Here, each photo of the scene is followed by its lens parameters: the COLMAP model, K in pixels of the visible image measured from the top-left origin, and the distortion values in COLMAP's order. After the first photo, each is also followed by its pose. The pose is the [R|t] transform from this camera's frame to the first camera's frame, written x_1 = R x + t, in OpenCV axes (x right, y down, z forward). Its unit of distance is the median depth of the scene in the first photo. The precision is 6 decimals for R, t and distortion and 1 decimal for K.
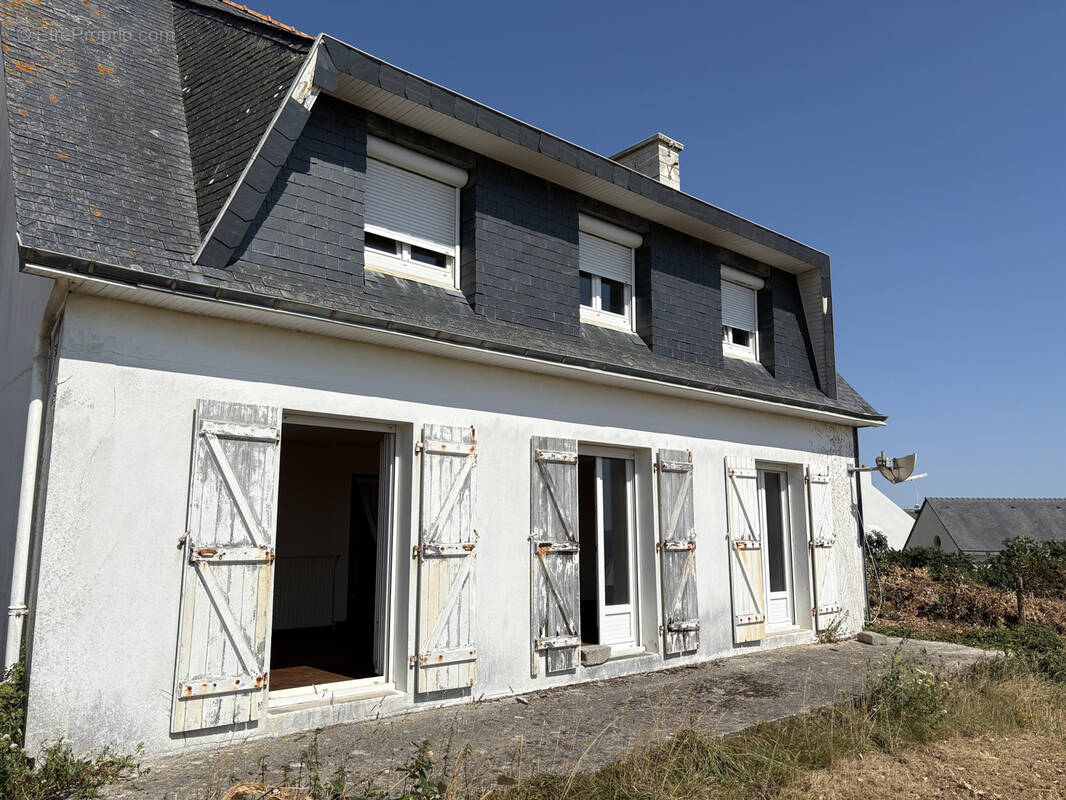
lens RADIAL K [[813.9, 0, 533.0], [0, 813.9, 400.0], [0, 0, 1]] dist [0.046134, -0.053715]
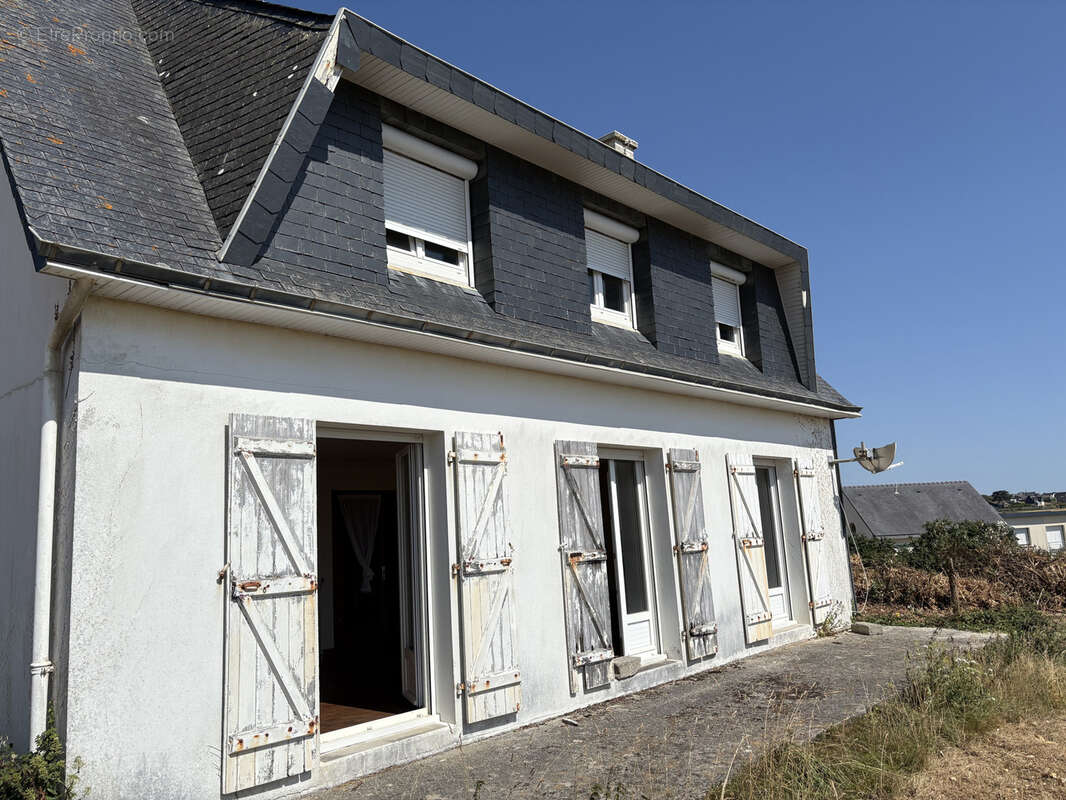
lens RADIAL K [[813.9, 0, 533.0], [0, 813.9, 400.0], [0, 0, 1]] dist [0.046134, -0.053715]
pose [[0.993893, -0.037130, 0.103917, -0.136059], [0.037873, 0.999269, -0.005184, 0.001021], [-0.103648, 0.009088, 0.994572, 0.064808]]
